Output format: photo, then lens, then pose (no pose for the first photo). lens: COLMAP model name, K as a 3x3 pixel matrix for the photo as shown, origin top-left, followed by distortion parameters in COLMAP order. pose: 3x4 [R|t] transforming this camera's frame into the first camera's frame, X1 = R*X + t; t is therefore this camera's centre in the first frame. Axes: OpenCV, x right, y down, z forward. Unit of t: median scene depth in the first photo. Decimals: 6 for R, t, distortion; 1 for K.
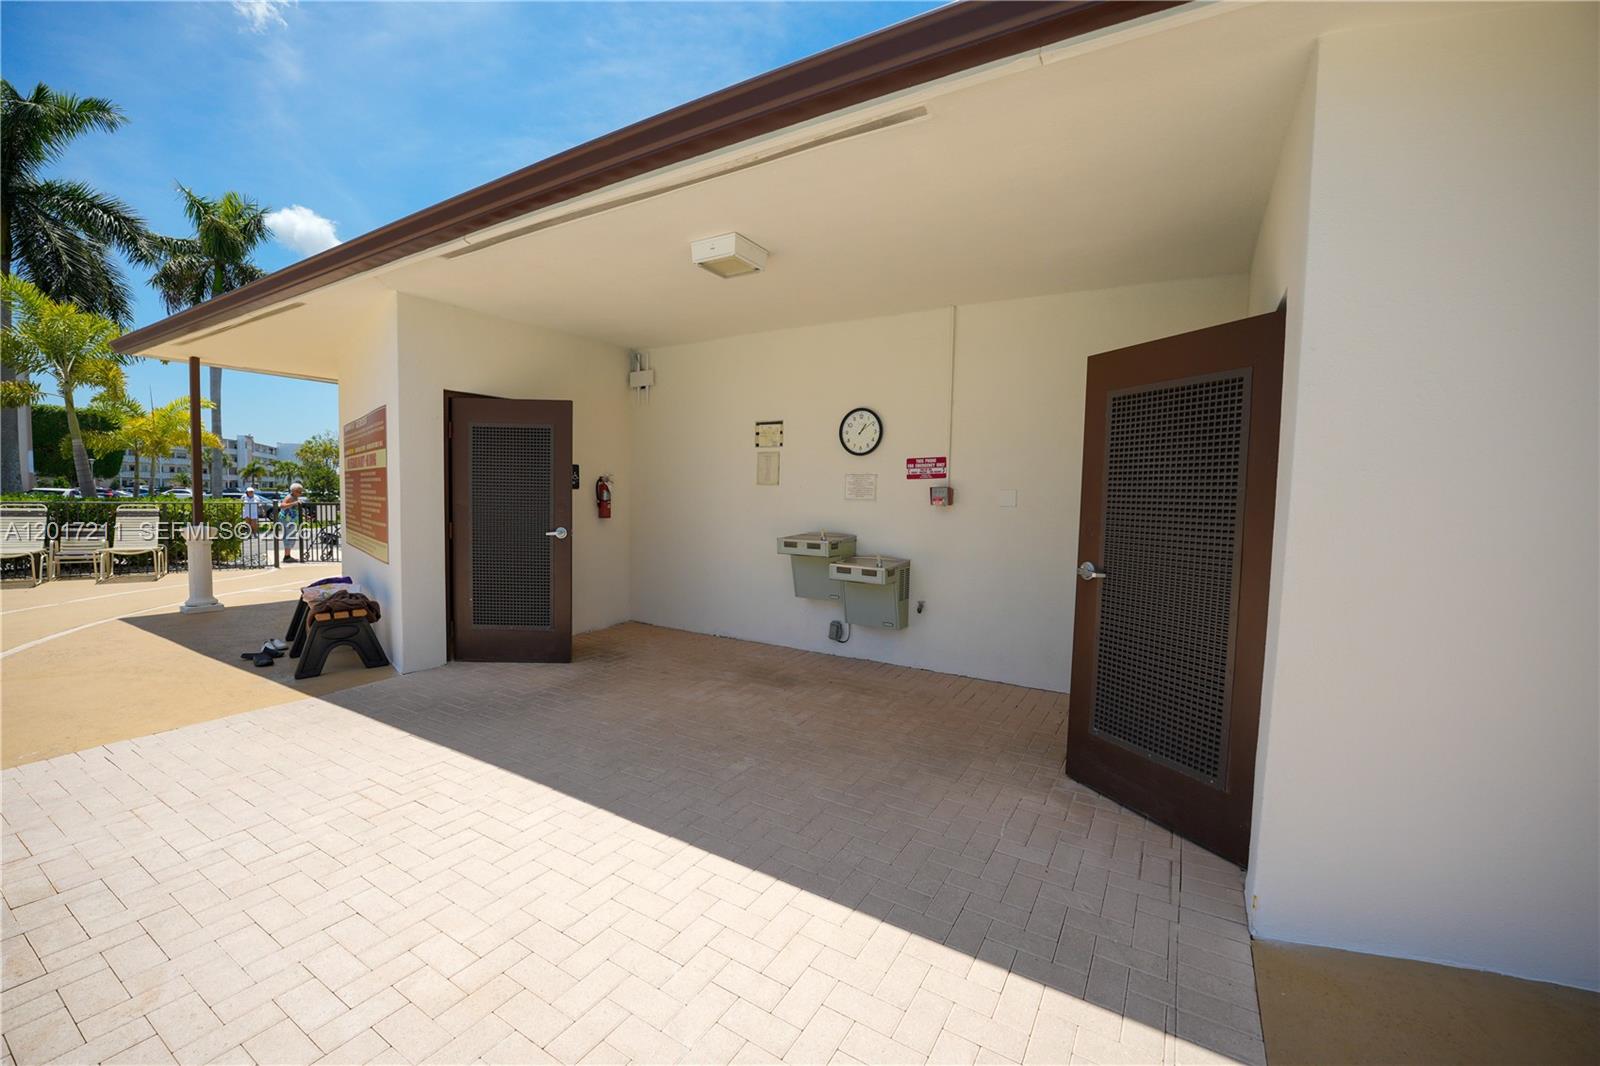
lens RADIAL K [[656.6, 0, 801.3], [0, 656.6, 528.9], [0, 0, 1]] dist [-0.022333, 0.003323]
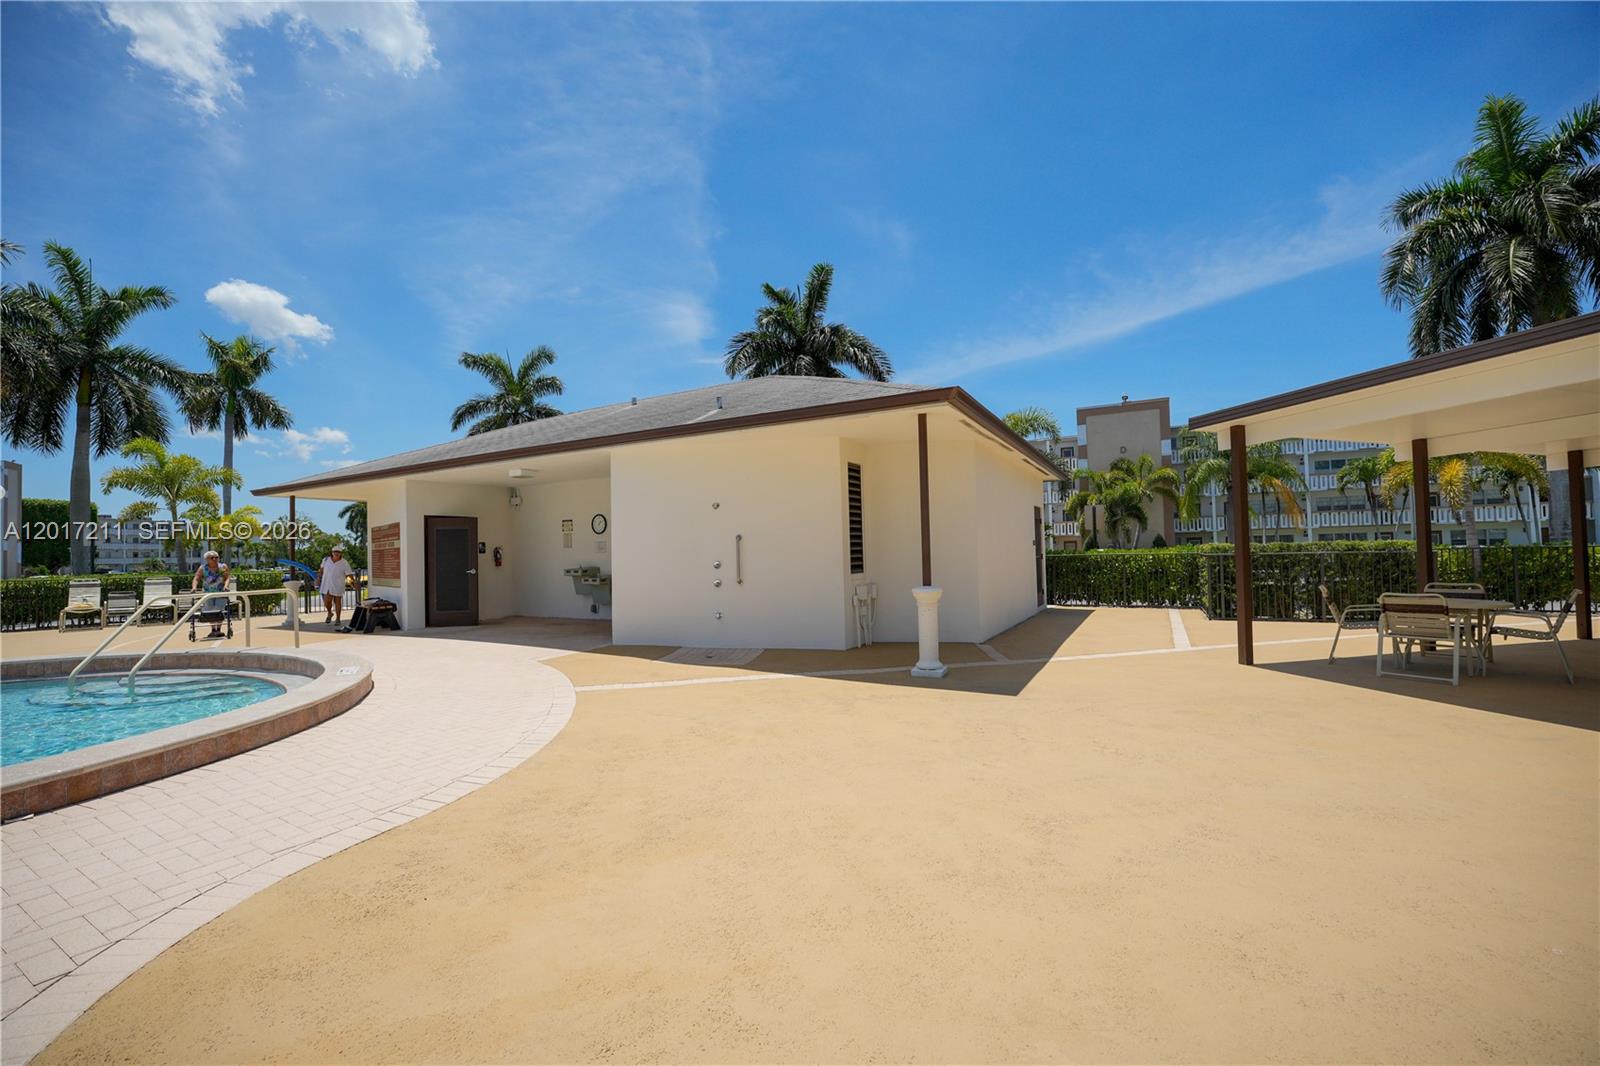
lens RADIAL K [[656.6, 0, 807.4], [0, 656.6, 529.1], [0, 0, 1]] dist [-0.022333, 0.003323]
pose [[0.997633, -0.043750, 0.053043, 0.218738], [0.048158, 0.995225, -0.084901, 0.033881], [-0.049075, 0.087255, 0.994977, -0.434232]]
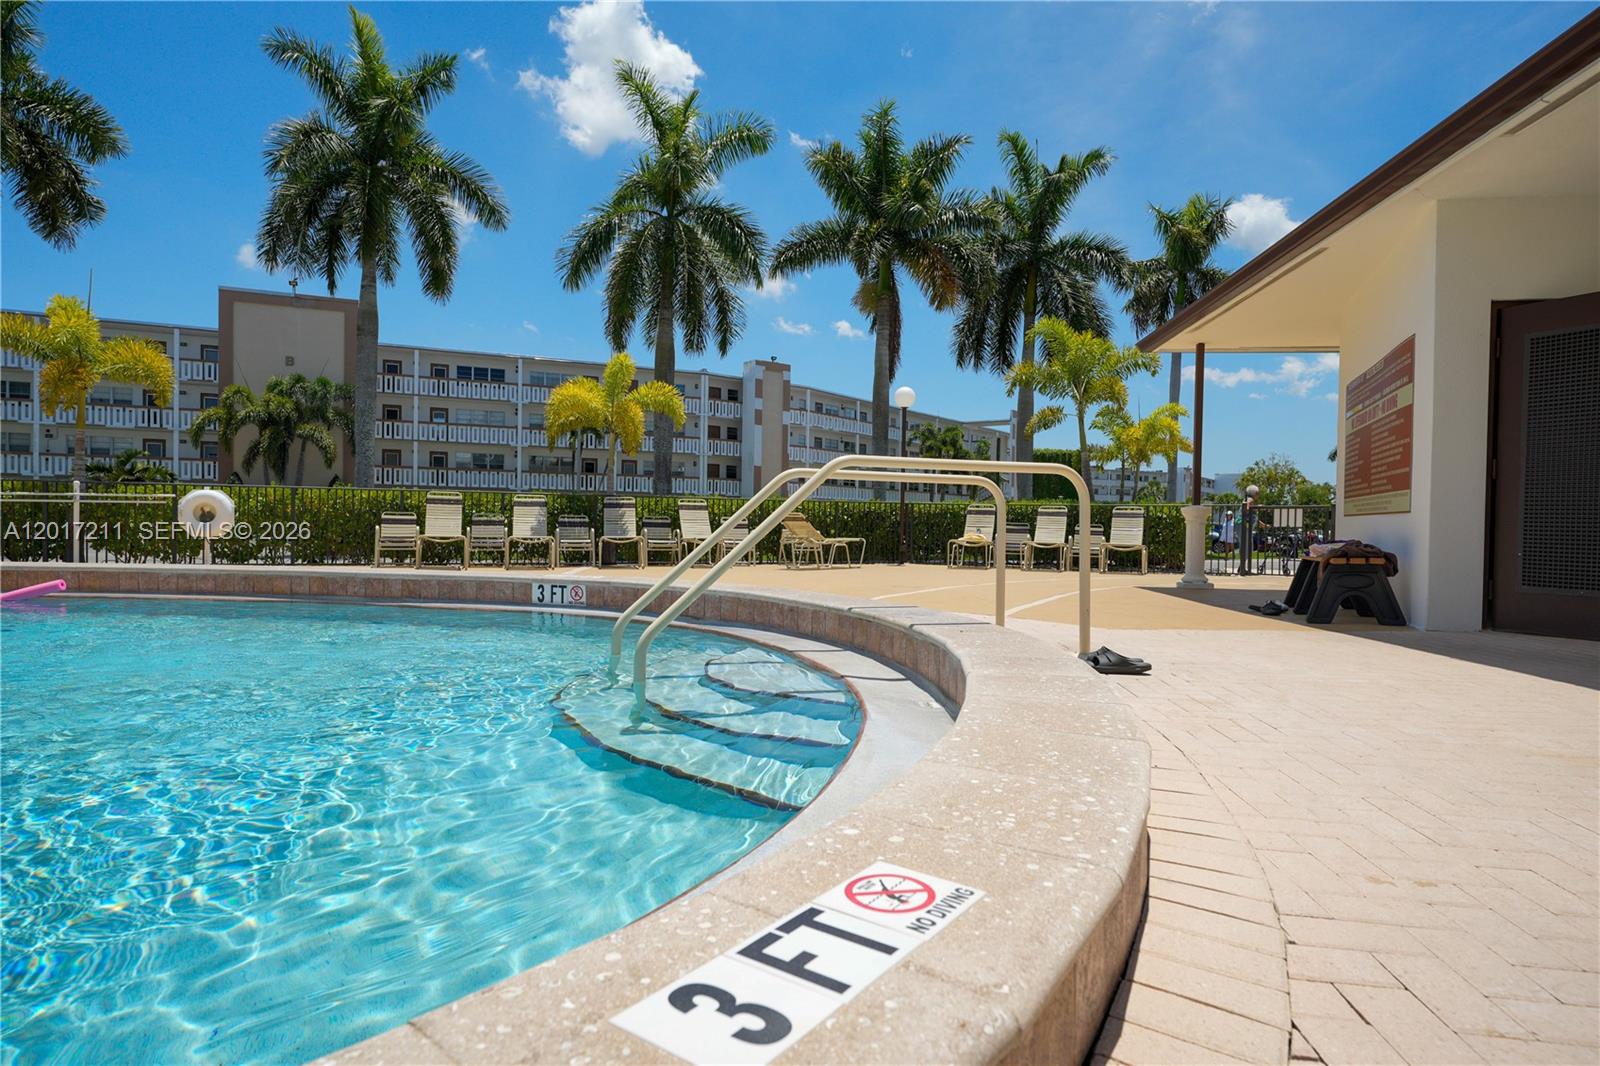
lens RADIAL K [[878.2, 0, 786.6], [0, 878.2, 540.3], [0, 0, 1]] dist [0.004074, -0.000842]
pose [[0.428708, 0.006766, -0.903418, 0.024925], [-0.053011, 0.998437, -0.017678, 0.045931], [0.901887, 0.055470, 0.428396, -0.081073]]
